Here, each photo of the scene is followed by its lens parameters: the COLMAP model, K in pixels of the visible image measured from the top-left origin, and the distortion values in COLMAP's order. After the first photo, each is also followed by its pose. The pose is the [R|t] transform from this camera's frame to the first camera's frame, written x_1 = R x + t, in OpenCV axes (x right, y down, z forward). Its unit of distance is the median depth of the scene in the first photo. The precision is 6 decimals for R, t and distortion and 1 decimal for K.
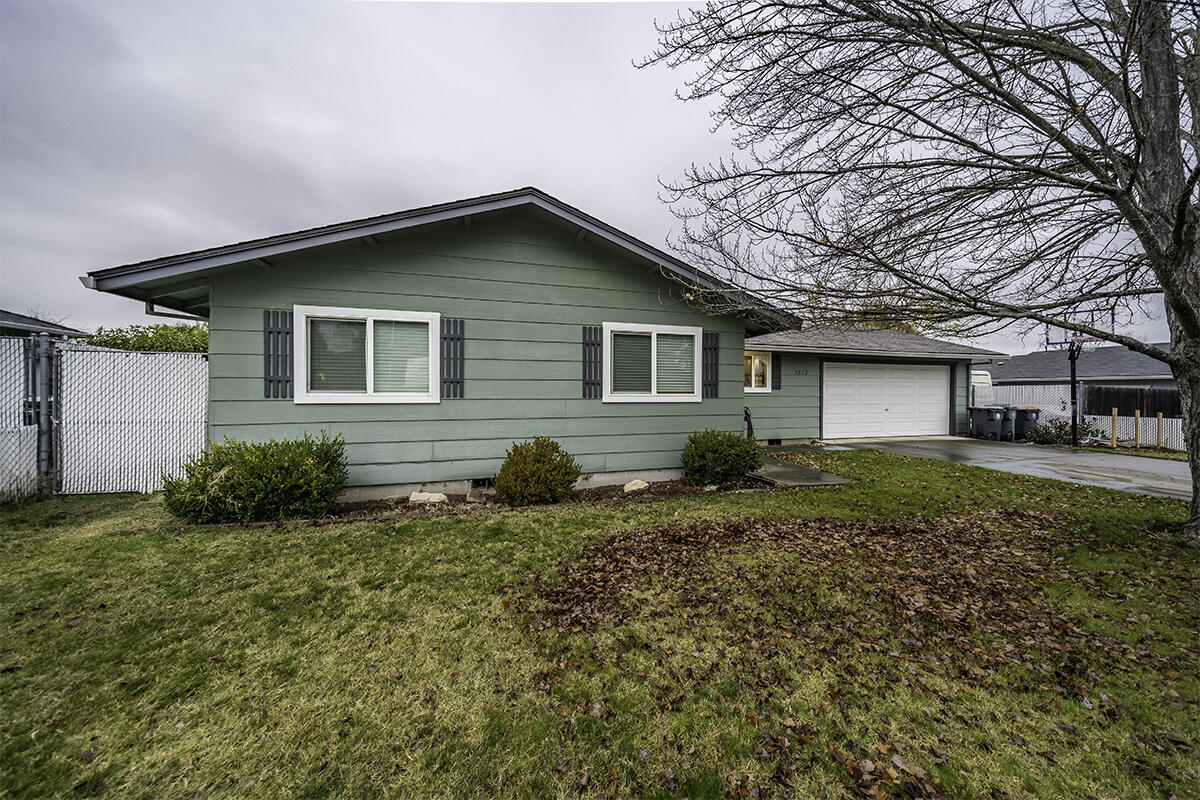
lens RADIAL K [[415.6, 0, 599.5], [0, 415.6, 395.9], [0, 0, 1]] dist [-0.000890, -0.000163]
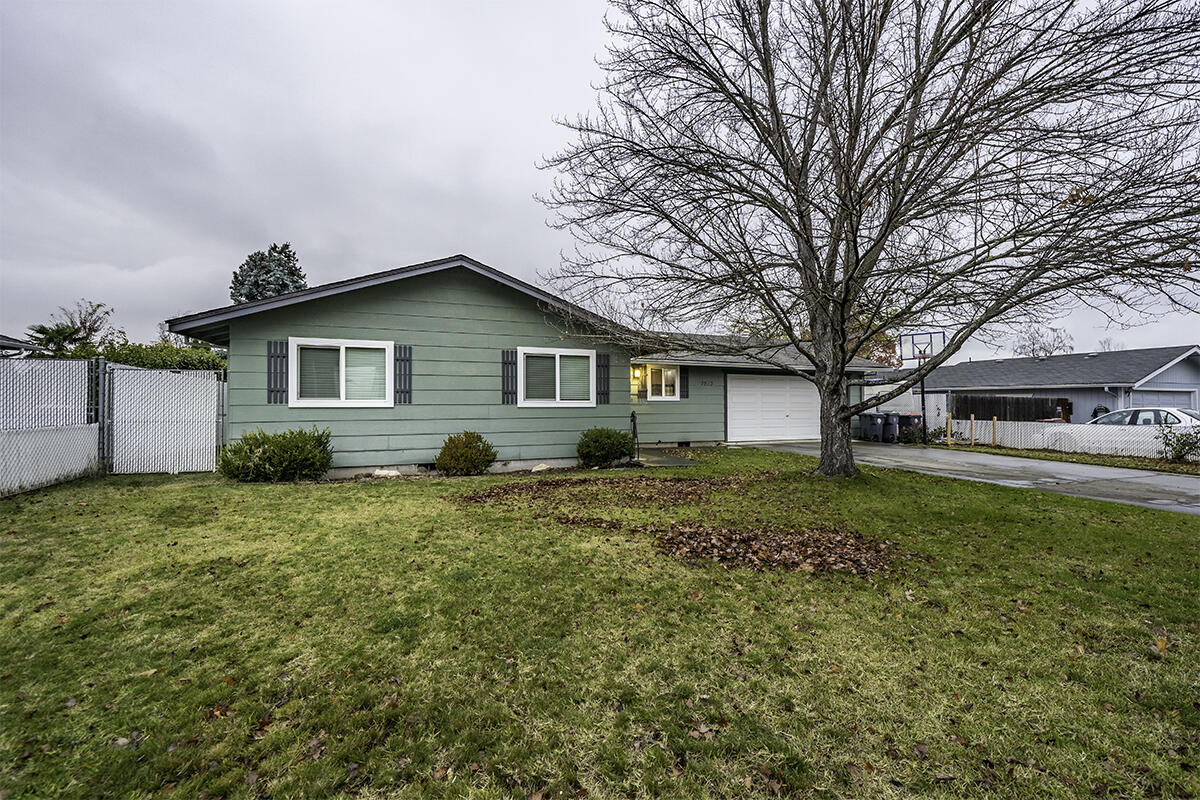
lens RADIAL K [[511.6, 0, 600.0], [0, 511.6, 400.0], [0, 0, 1]] dist [-0.001658, -0.000007]
pose [[0.996524, -0.001937, 0.083285, 0.137026], [0.003252, 0.999872, -0.015660, 0.019894], [-0.083244, 0.015876, 0.996403, -0.662389]]
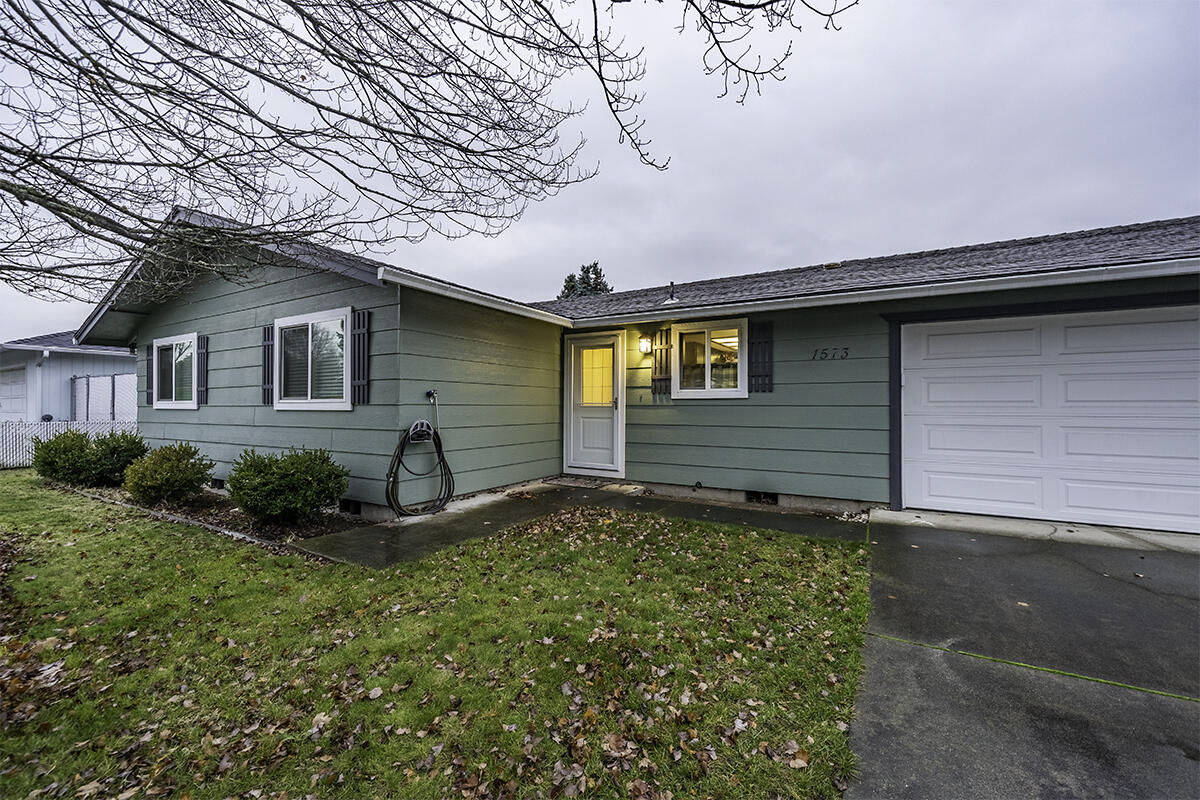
lens RADIAL K [[482.4, 0, 601.8], [0, 482.4, 404.2], [0, 0, 1]] dist [0.000026, -0.000001]
pose [[0.682885, -0.005853, -0.730502, 1.252572], [-0.003793, 0.999926, -0.011558, 0.012543], [0.730516, 0.010664, 0.682813, 0.826714]]
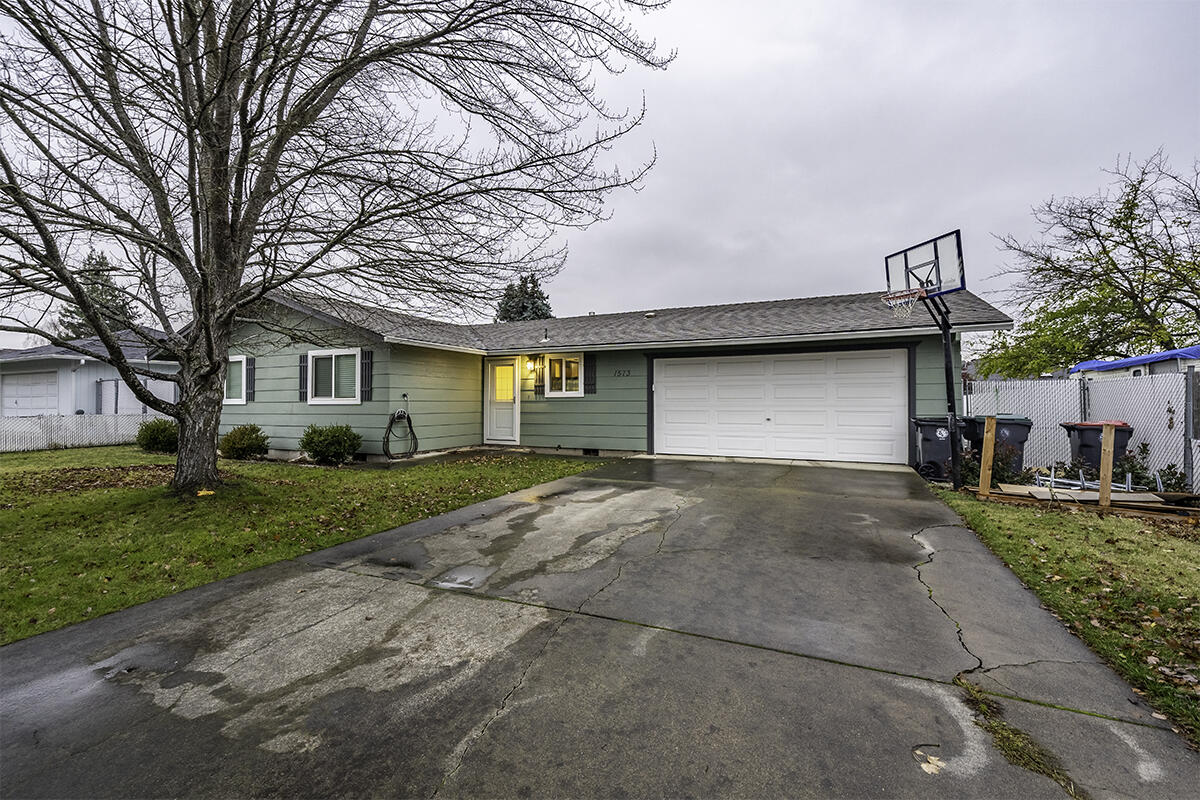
lens RADIAL K [[518.0, 0, 600.0], [0, 518.0, 400.0], [0, 0, 1]] dist [-0.000541, 0.000016]
pose [[0.739080, -0.007765, -0.673573, 2.090928], [-0.000561, 0.999926, -0.012143, 0.022284], [0.673617, 0.009353, 0.739021, 0.332998]]
